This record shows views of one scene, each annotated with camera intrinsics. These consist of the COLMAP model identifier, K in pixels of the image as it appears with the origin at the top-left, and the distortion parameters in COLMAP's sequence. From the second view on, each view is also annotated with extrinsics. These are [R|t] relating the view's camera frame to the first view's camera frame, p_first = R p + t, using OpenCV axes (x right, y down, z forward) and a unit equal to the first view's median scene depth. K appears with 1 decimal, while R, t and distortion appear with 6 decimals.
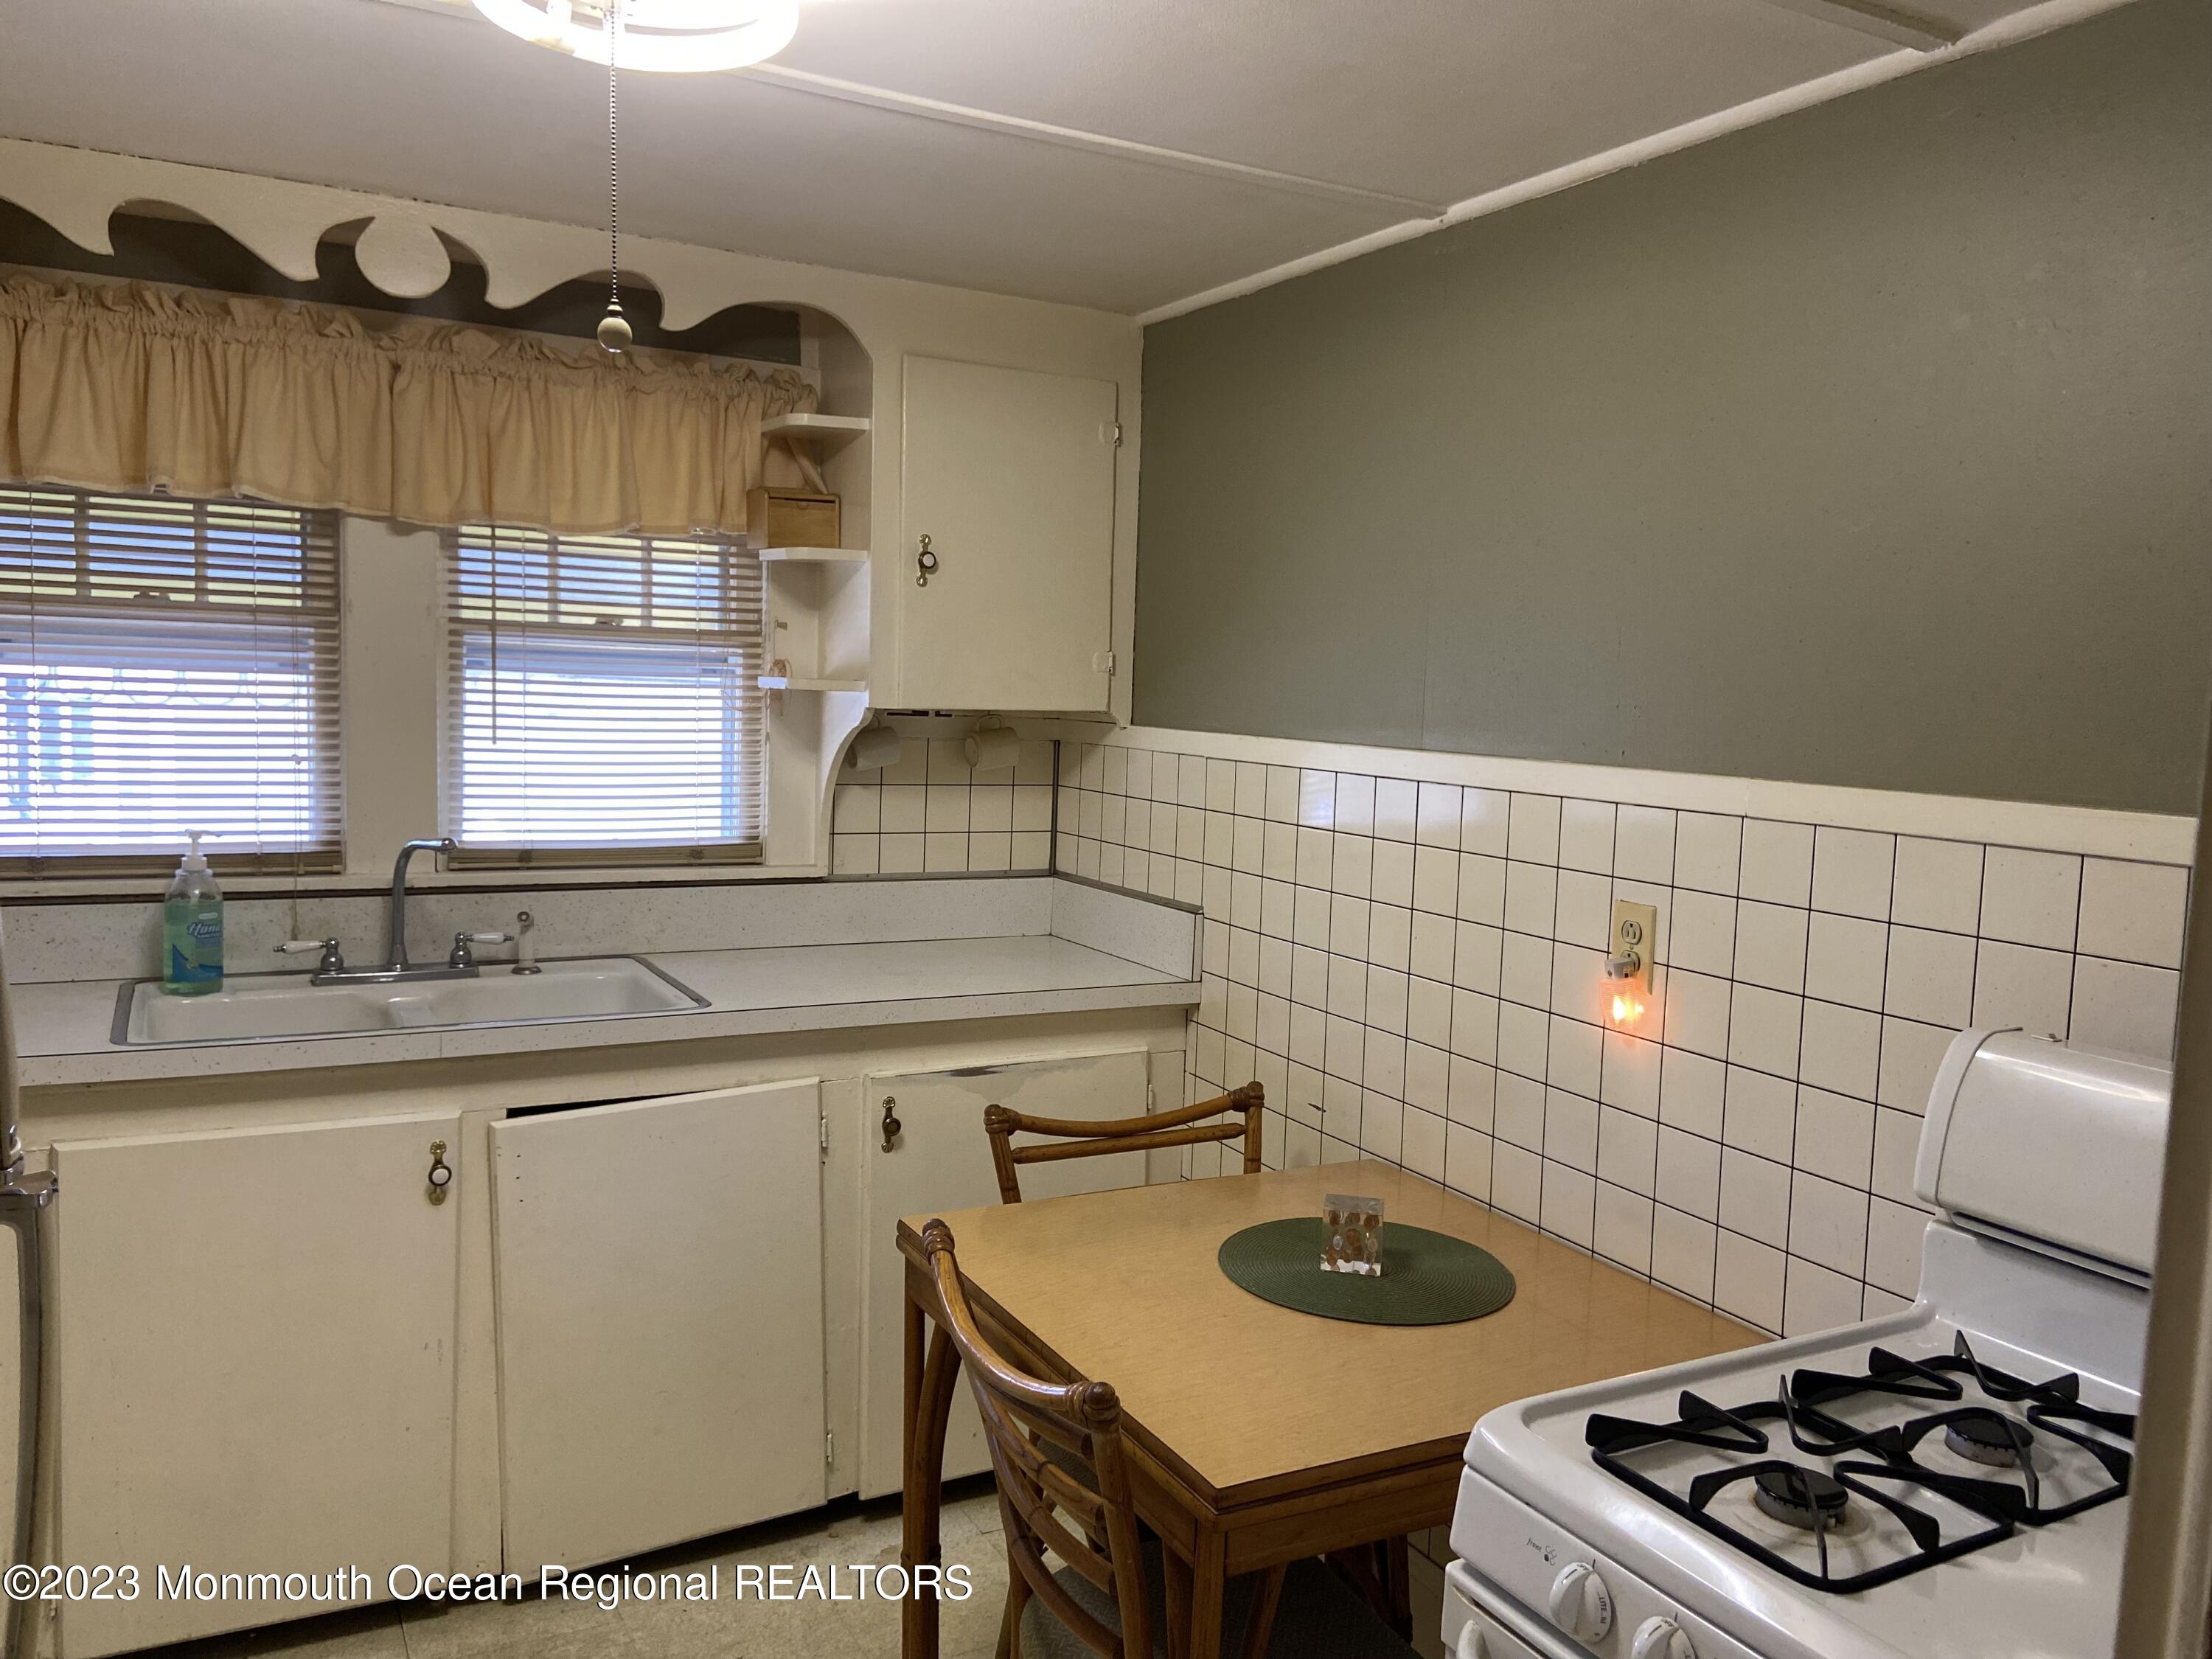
lens RADIAL K [[1662.3, 0, 1099.6], [0, 1662.3, 825.1], [0, 0, 1]] dist [0.117940, -0.141795]
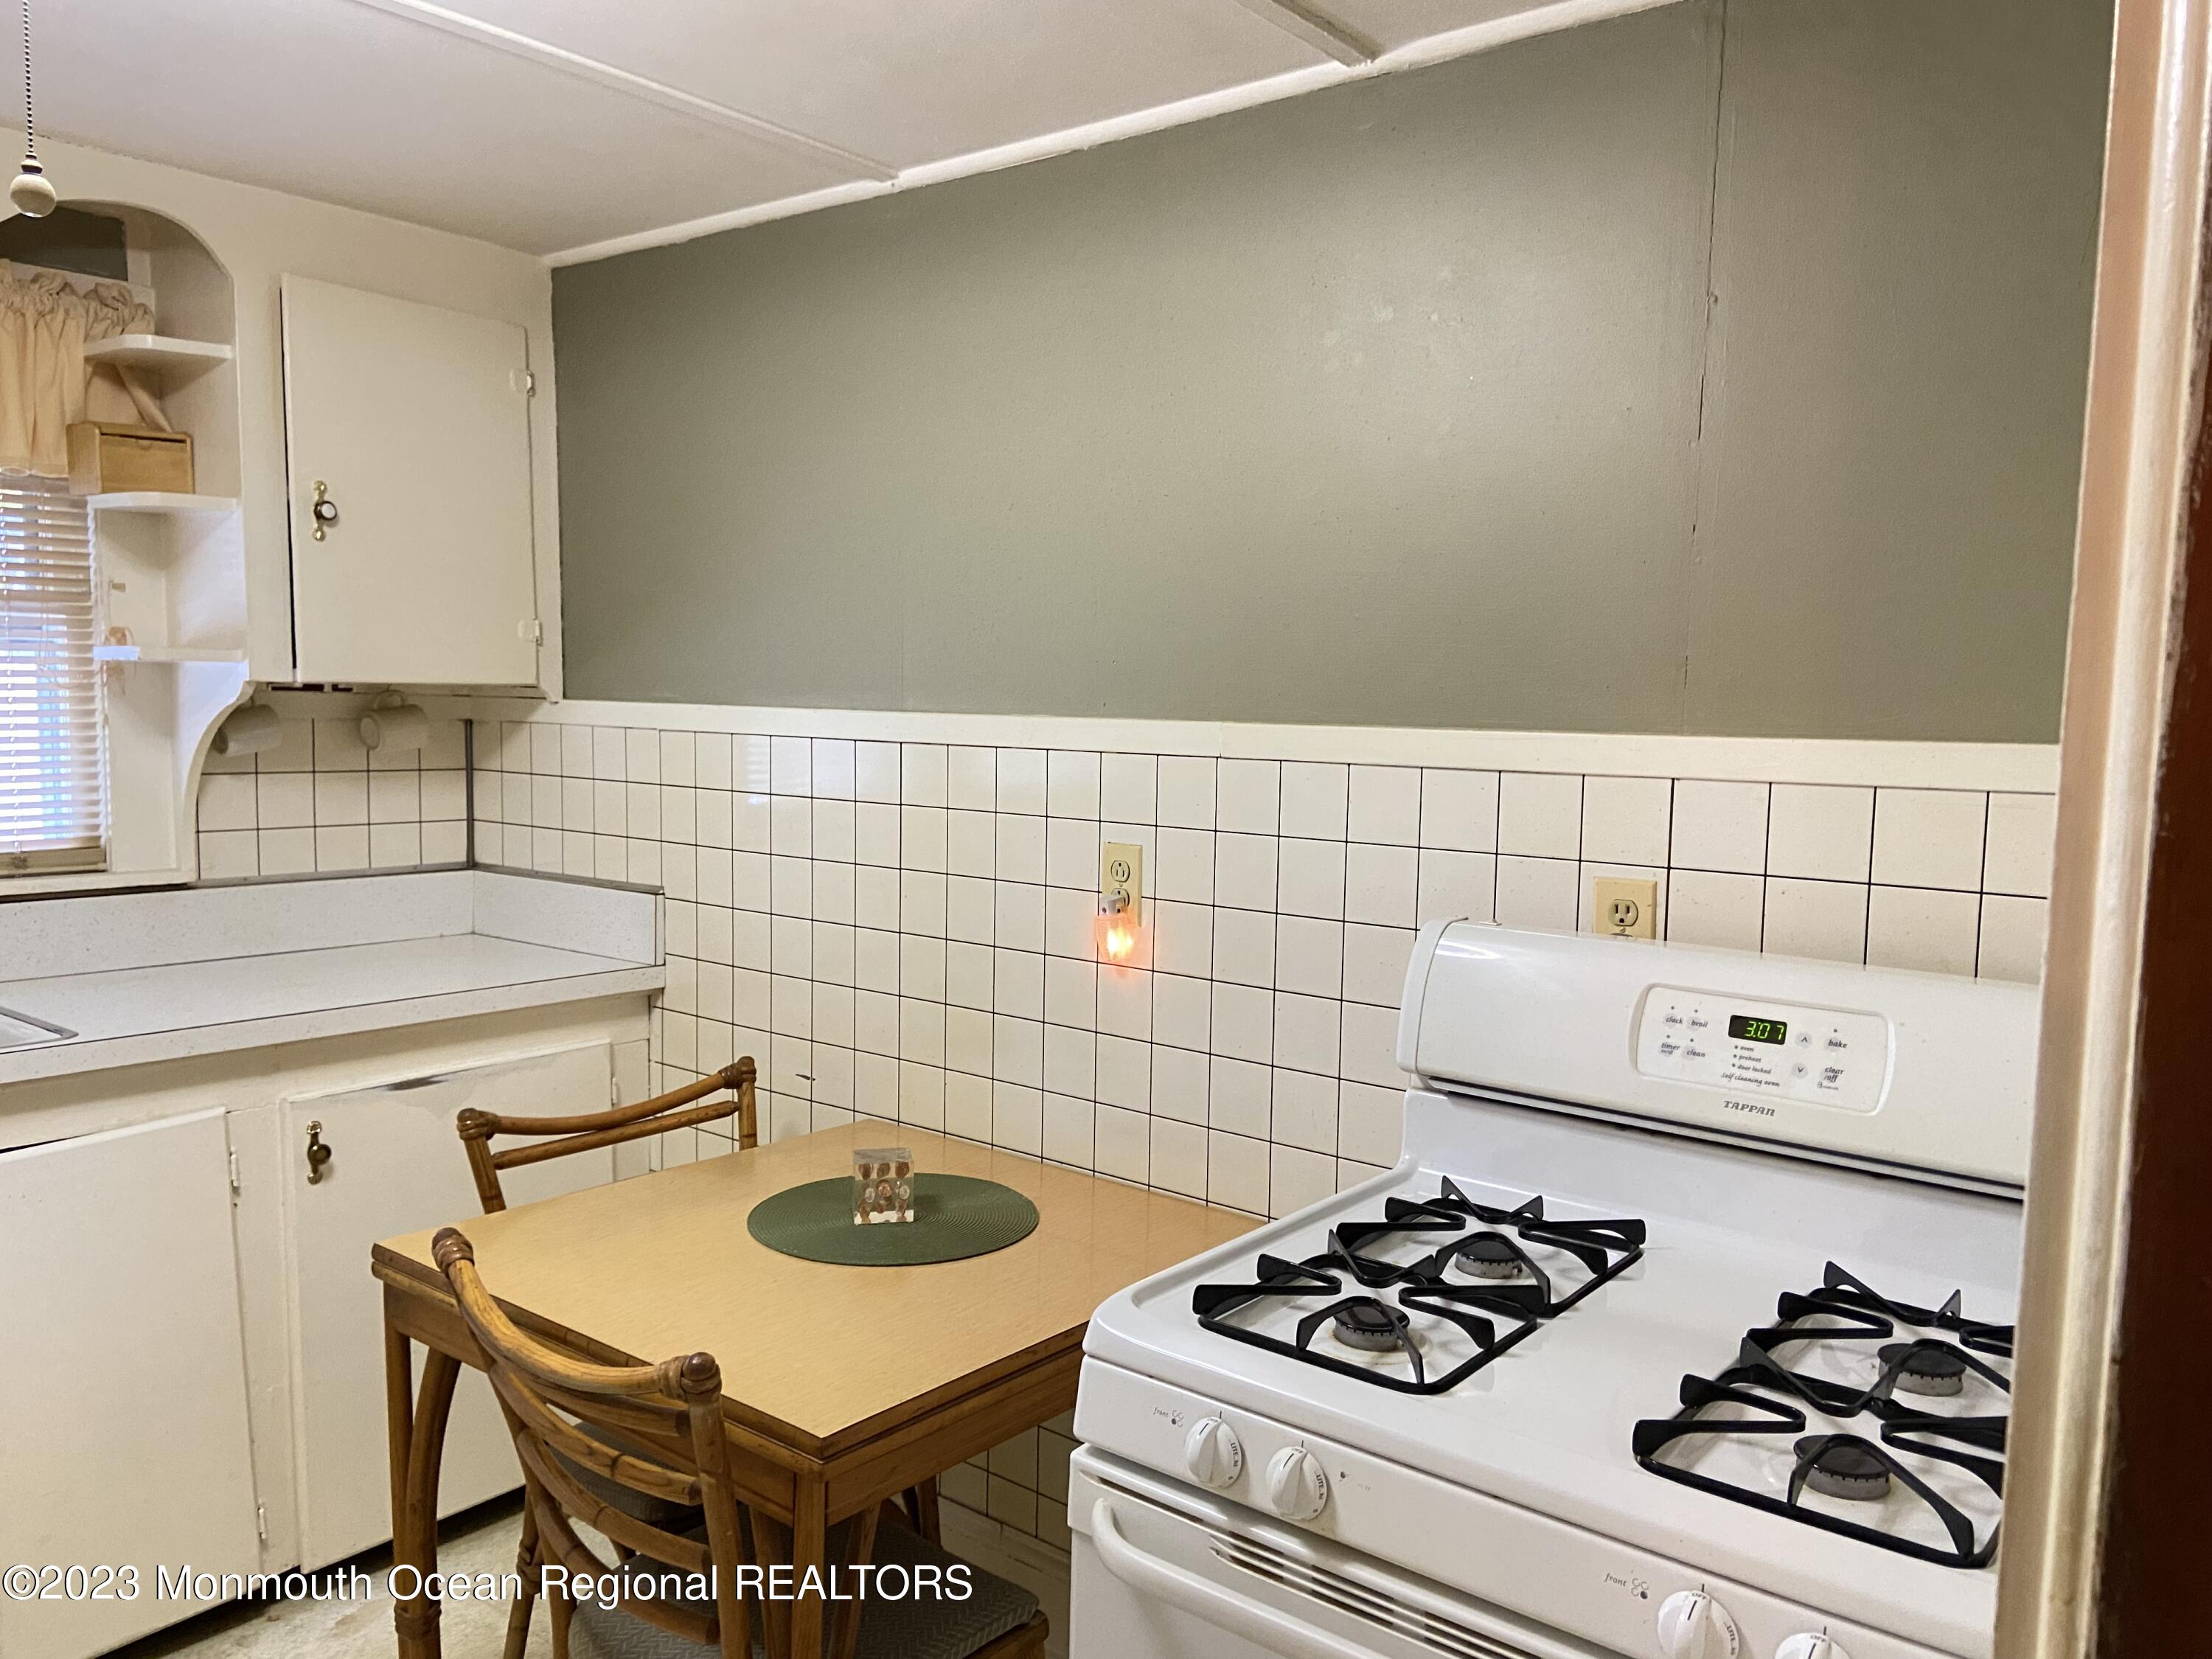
lens RADIAL K [[1662.3, 0, 1121.4], [0, 1662.3, 847.1], [0, 0, 1]] dist [0.117940, -0.141795]
pose [[0.920472, -0.052541, 0.387261, -0.074187], [0.047668, 0.998617, 0.022185, 0.019542], [-0.387891, -0.001961, 0.921703, 0.013409]]
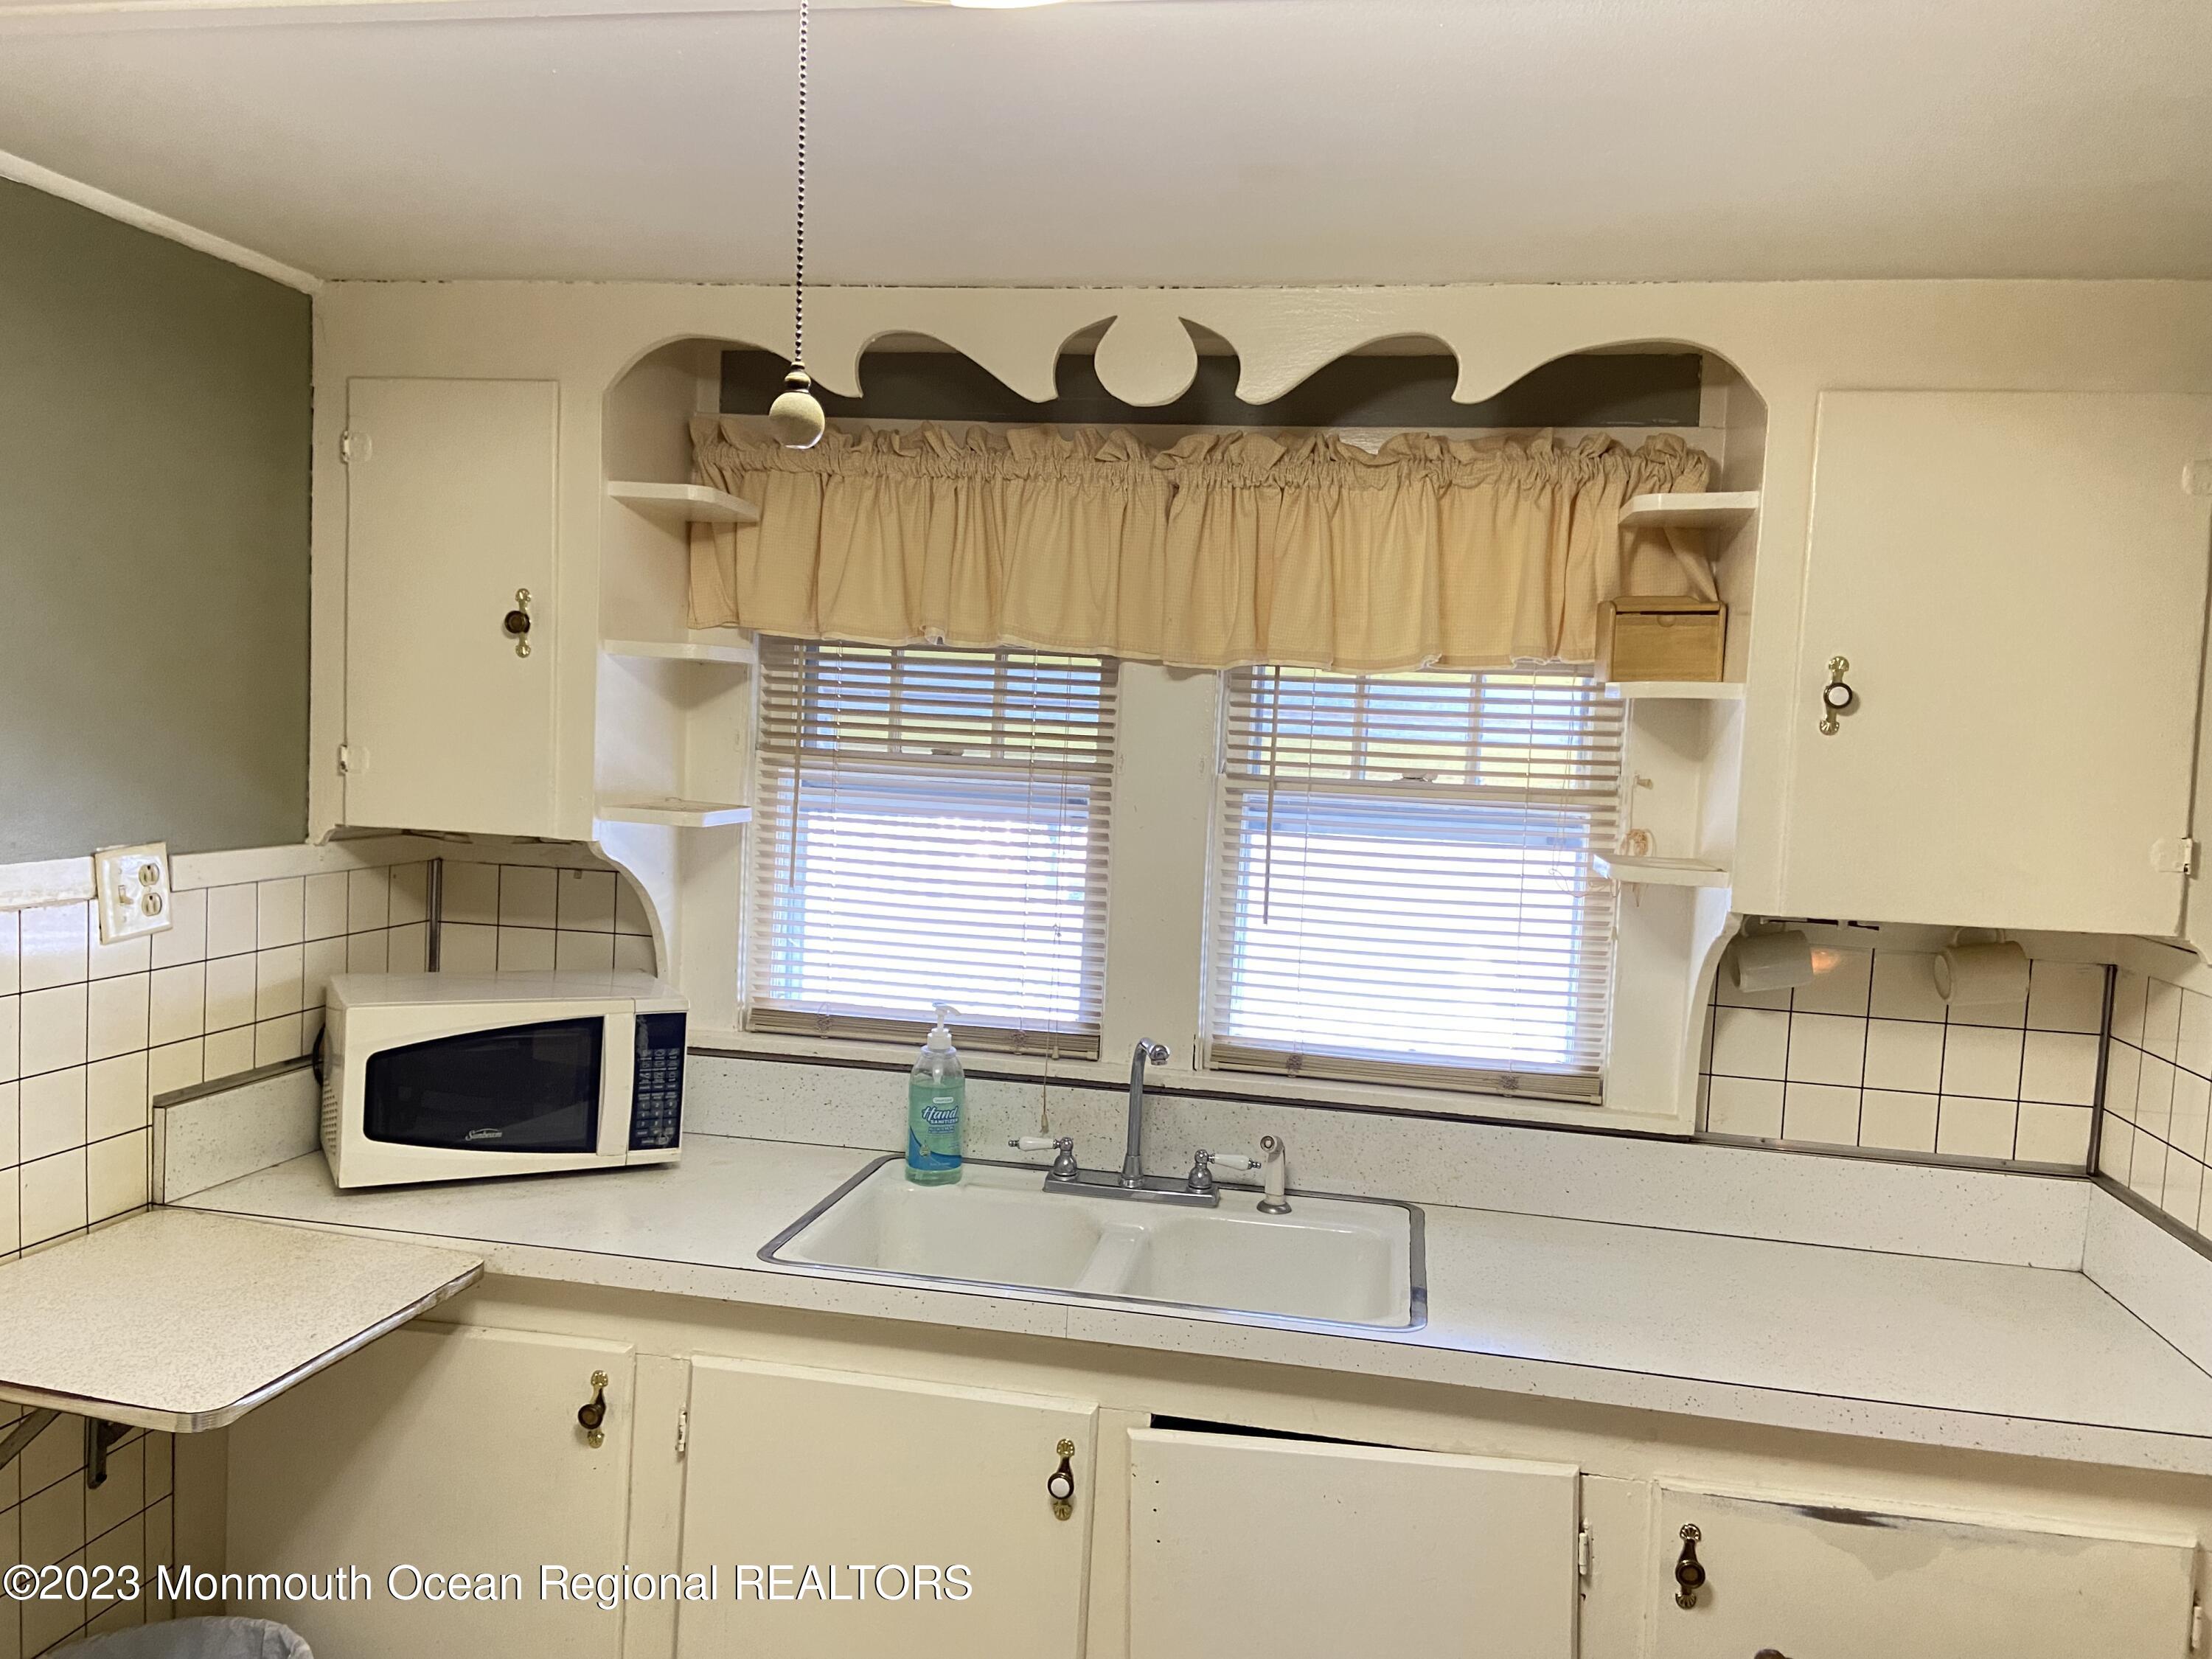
lens RADIAL K [[1662.3, 0, 1104.3], [0, 1662.3, 837.7], [0, 0, 1]] dist [0.117940, -0.141795]
pose [[0.780515, 0.045285, -0.623494, 0.097150], [-0.073227, 0.997130, -0.019247, -0.075040], [0.620833, 0.060679, 0.781591, 0.330274]]
